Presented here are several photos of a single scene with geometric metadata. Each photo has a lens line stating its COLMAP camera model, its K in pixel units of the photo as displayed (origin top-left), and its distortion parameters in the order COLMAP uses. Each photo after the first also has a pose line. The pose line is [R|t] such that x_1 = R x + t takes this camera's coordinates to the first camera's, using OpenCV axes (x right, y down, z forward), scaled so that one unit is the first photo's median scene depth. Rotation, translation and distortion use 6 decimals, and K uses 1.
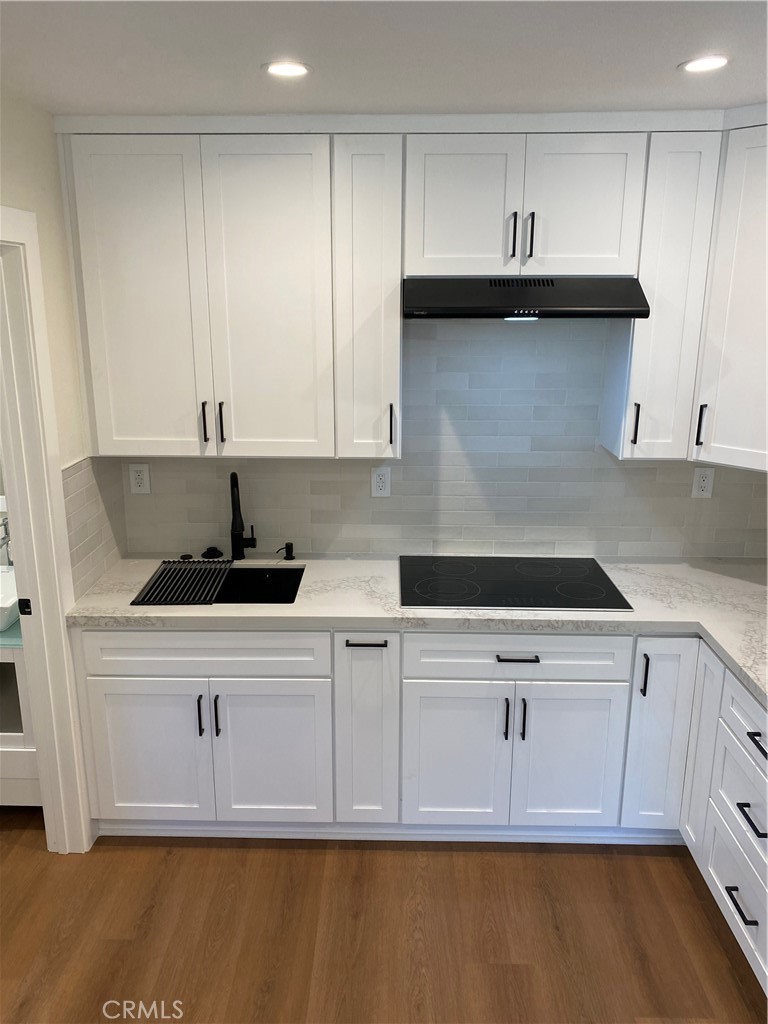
lens RADIAL K [[792.1, 0, 373.6], [0, 792.1, 498.7], [0, 0, 1]] dist [0.016234, -0.005631]
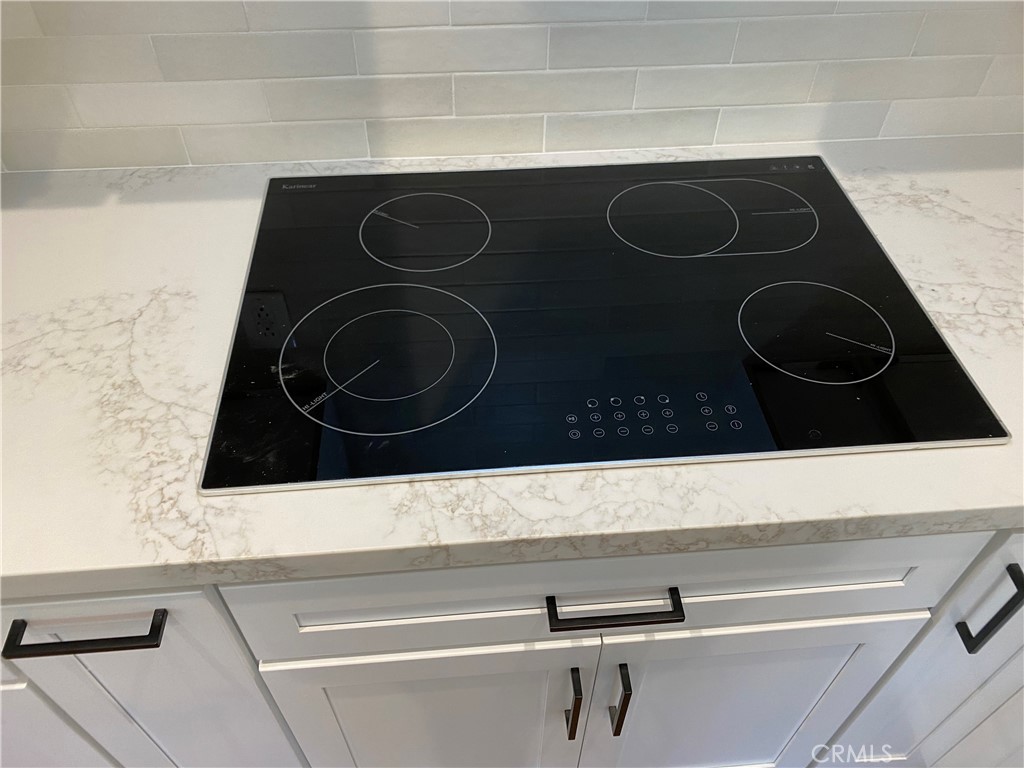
lens RADIAL K [[785.3, 0, 514.3], [0, 785.3, 379.9], [0, 0, 1]] dist [0.039143, -0.048864]
pose [[0.993916, -0.077717, 0.078042, 0.119303], [0.024964, 0.849102, 0.527638, -0.035209], [-0.107272, -0.522480, 0.845877, 0.749566]]
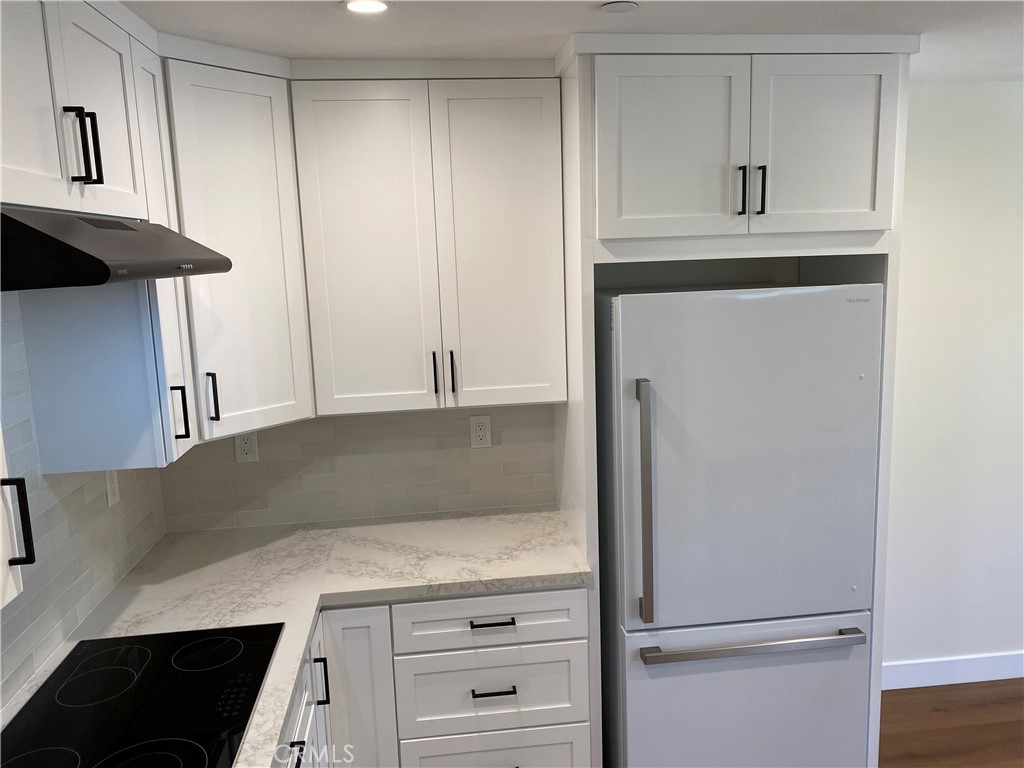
lens RADIAL K [[787.8, 0, 514.5], [0, 787.8, 377.2], [0, 0, 1]] dist [0.043247, -0.048912]
pose [[-0.145434, -0.156184, 0.976962, -0.438814], [0.283579, 0.939449, 0.192401, -0.177176], [-0.947856, 0.305028, -0.092337, 0.741271]]
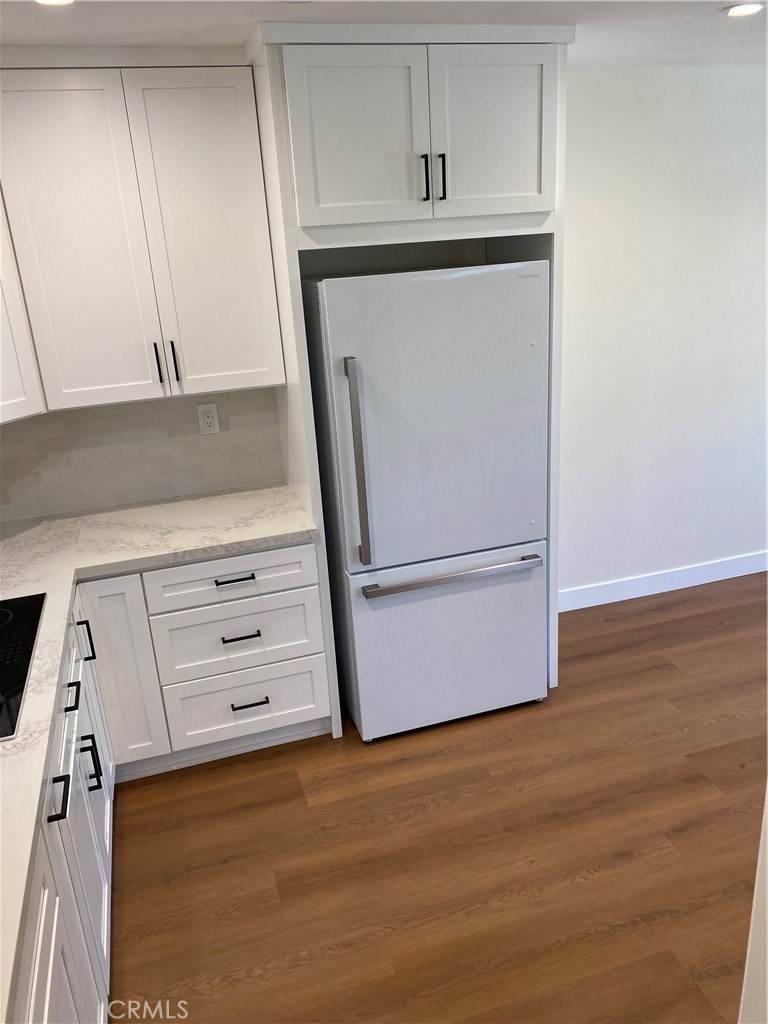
lens RADIAL K [[787.8, 0, 377.9], [0, 787.8, 512.9], [0, 0, 1]] dist [0.043247, -0.048912]
pose [[-0.316172, -0.301875, 0.899393, -0.558155], [0.301786, 0.866777, 0.397017, -0.178453], [-0.899422, 0.396949, -0.182949, 0.752525]]
